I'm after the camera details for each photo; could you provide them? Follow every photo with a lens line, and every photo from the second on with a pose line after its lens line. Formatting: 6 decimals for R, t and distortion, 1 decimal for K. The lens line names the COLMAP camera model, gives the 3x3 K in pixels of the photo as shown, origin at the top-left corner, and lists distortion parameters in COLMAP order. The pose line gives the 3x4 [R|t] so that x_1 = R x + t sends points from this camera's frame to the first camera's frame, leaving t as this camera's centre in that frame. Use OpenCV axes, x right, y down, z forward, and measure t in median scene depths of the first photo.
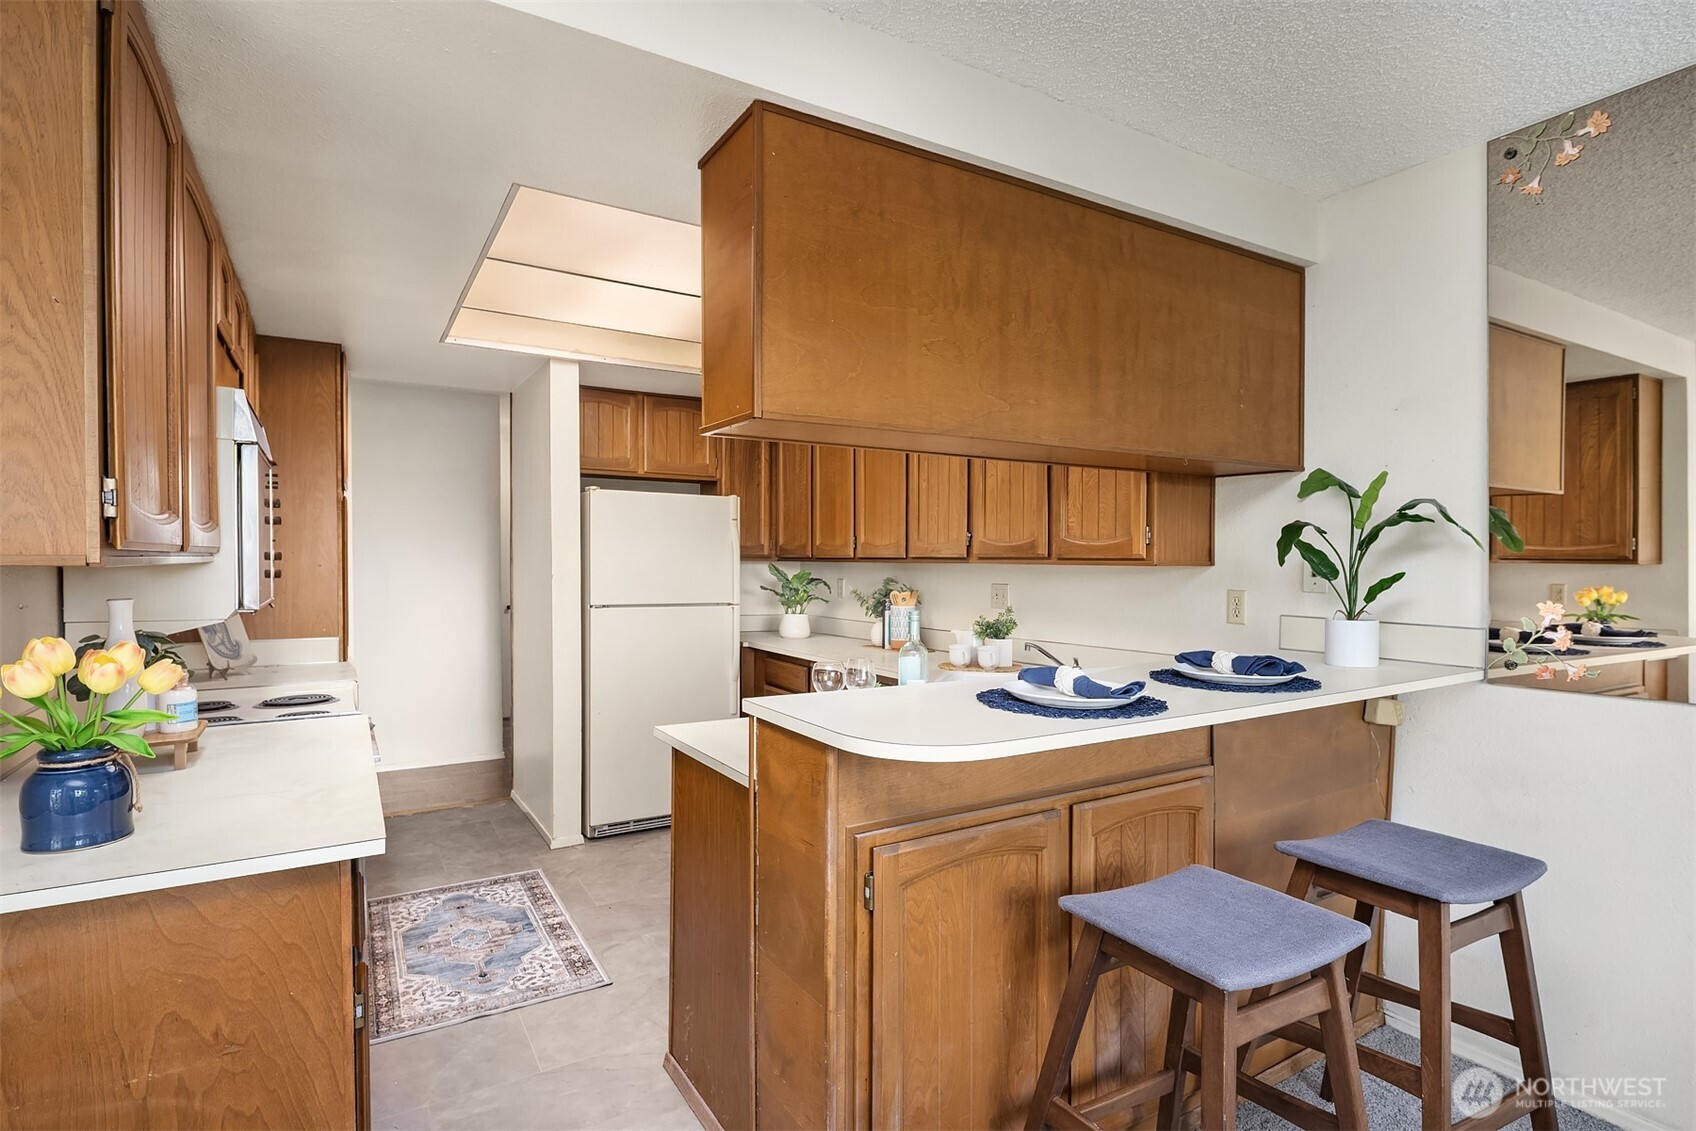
lens RADIAL K [[844.4, 0, 848.0], [0, 844.4, 565.5], [0, 0, 1]] dist [0.000982, -0.000552]
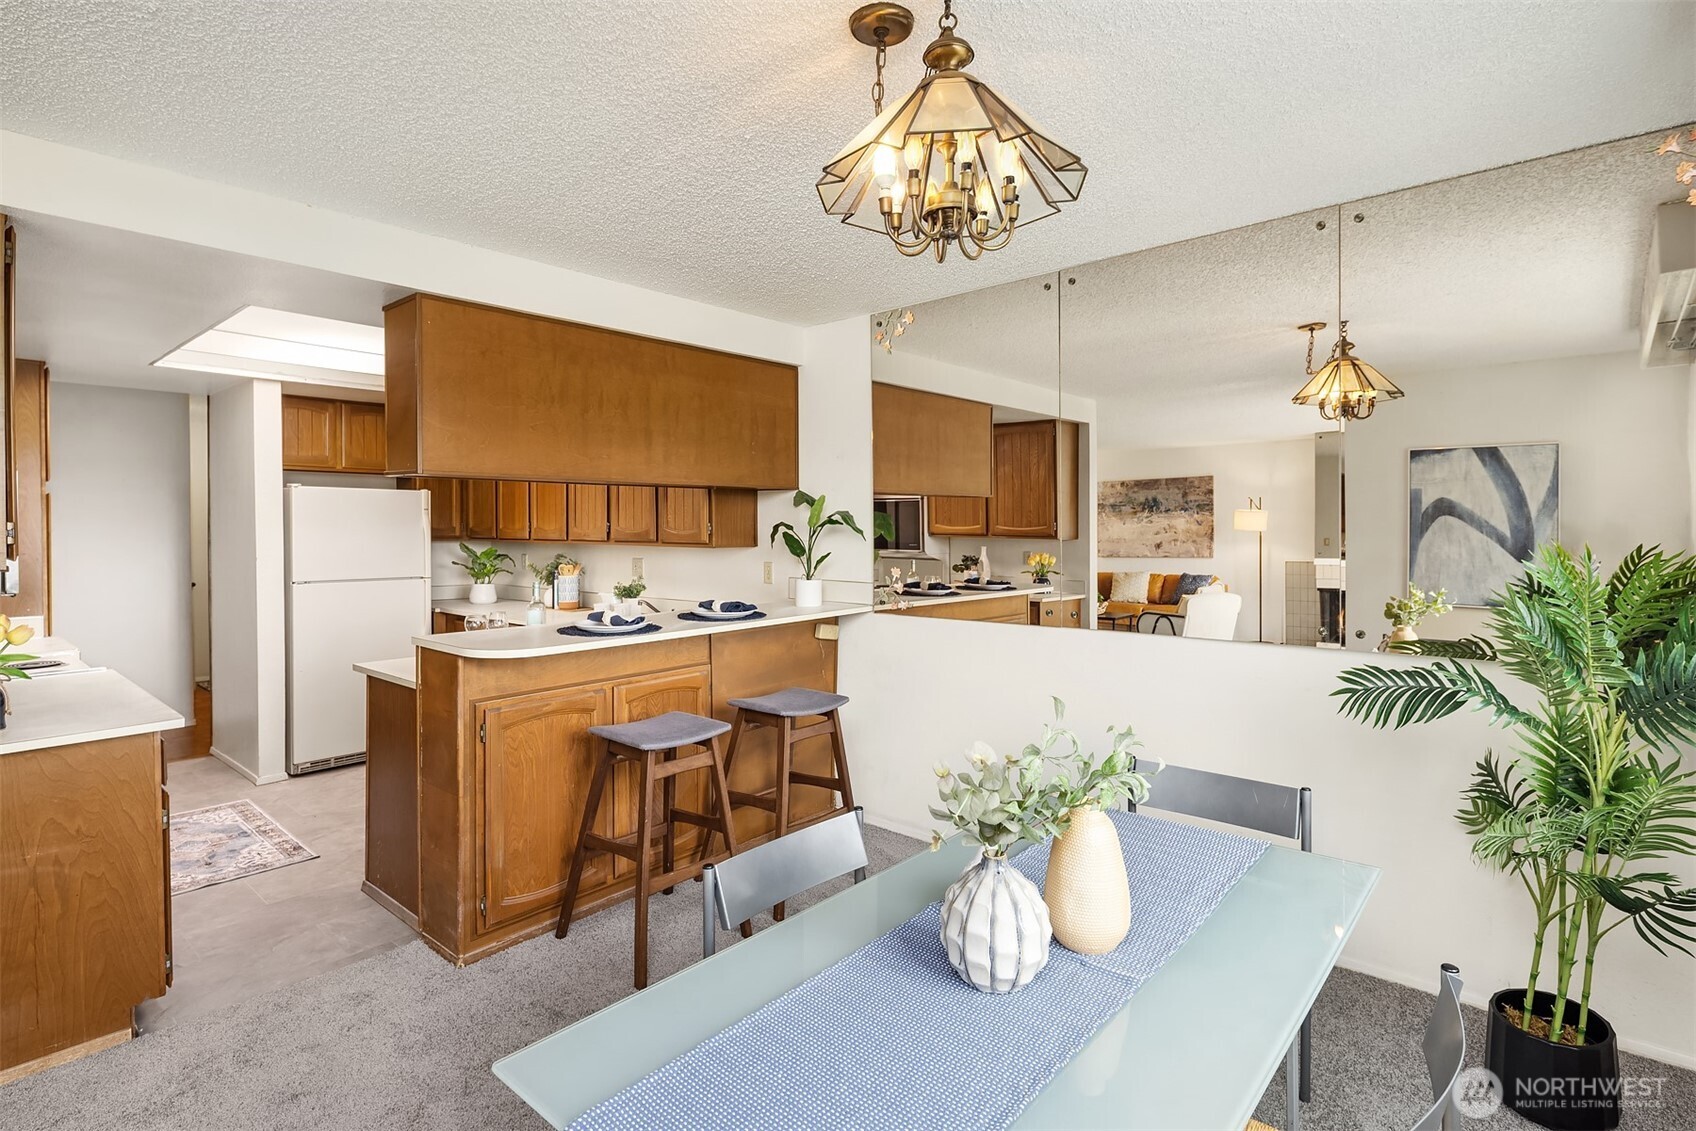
lens RADIAL K [[826.4, 0, 837.4], [0, 826.4, 529.1], [0, 0, 1]] dist [0.016899, -0.012075]
pose [[0.954359, -0.006944, 0.298582, 0.120631], [0.007179, 0.999974, 0.000308, -0.033053], [-0.298577, 0.001850, 0.954384, -0.525654]]
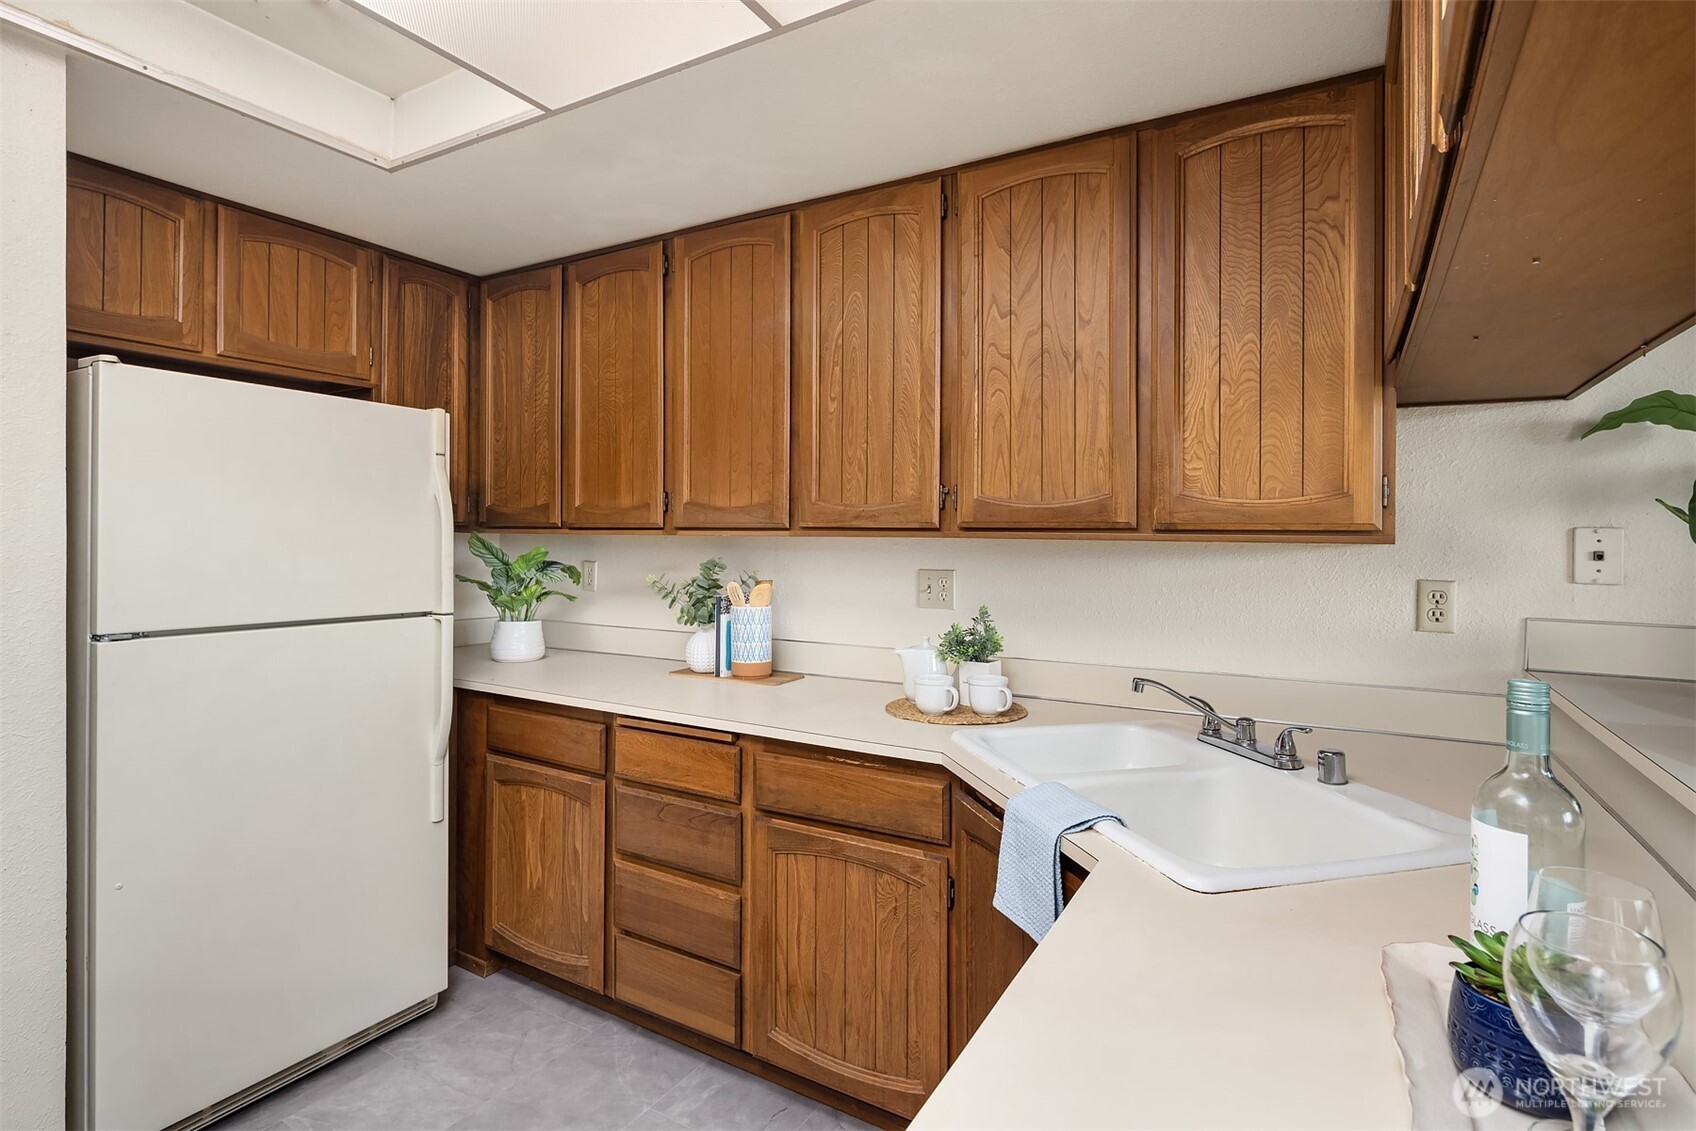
lens RADIAL K [[840.3, 0, 847.0], [0, 840.3, 532.8], [0, 0, 1]] dist [-0.000886, -0.000254]
pose [[0.881865, 0.001506, 0.471500, -0.244901], [0.000959, 0.999987, -0.004987, -0.003194], [-0.471501, 0.004850, 0.881852, 0.641965]]
